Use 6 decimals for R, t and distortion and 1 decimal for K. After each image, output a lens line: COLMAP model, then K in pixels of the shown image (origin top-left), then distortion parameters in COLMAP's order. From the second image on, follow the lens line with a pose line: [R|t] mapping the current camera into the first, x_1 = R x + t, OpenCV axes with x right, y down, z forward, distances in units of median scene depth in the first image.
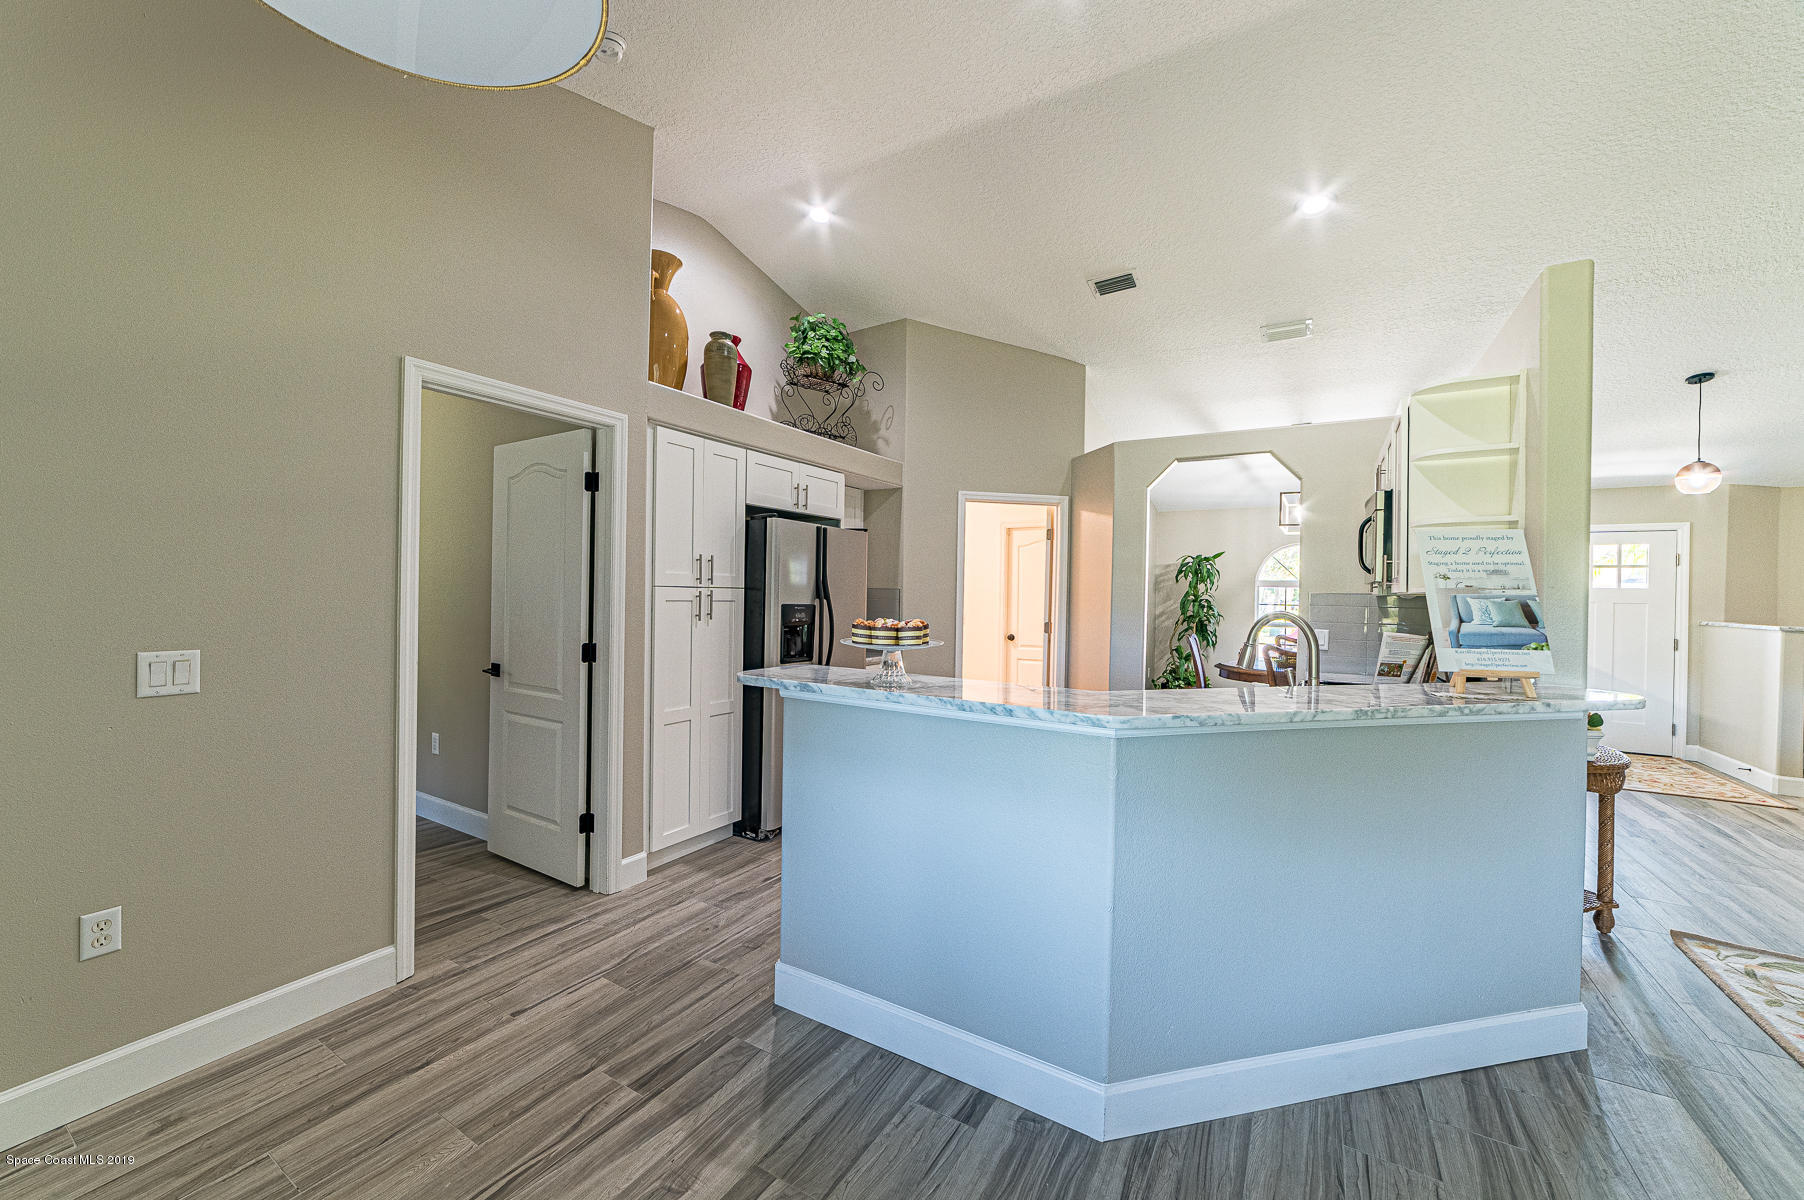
lens RADIAL K [[705.9, 0, 879.5], [0, 705.9, 593.5], [0, 0, 1]] dist [-0.019813, 0.006568]
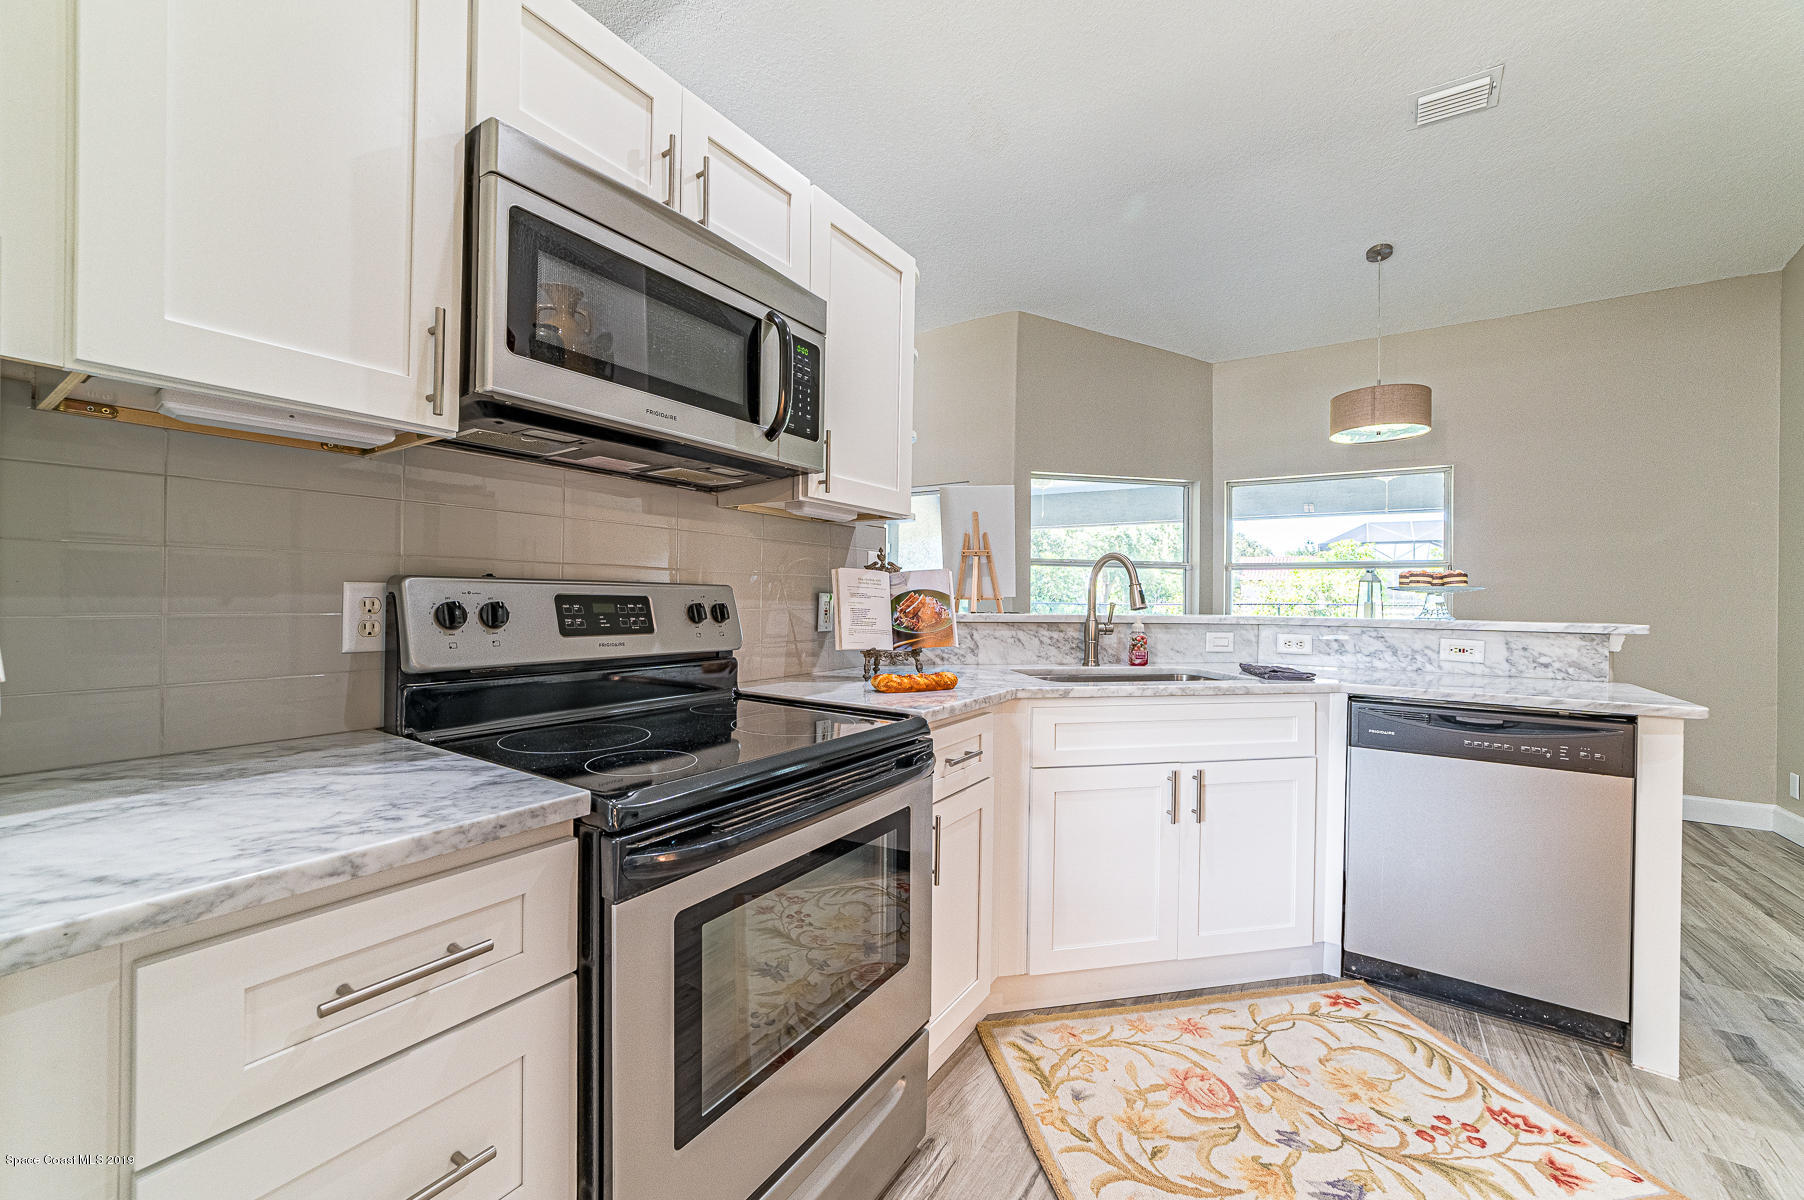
lens RADIAL K [[705.9, 0, 874.4], [0, 705.9, 592.5], [0, 0, 1]] dist [-0.019813, 0.006568]
pose [[-0.998548, -0.028145, 0.045925, 0.518271], [-0.028191, 0.999603, -0.000338, 0.057390], [-0.045897, -0.001632, -0.998945, 1.238248]]
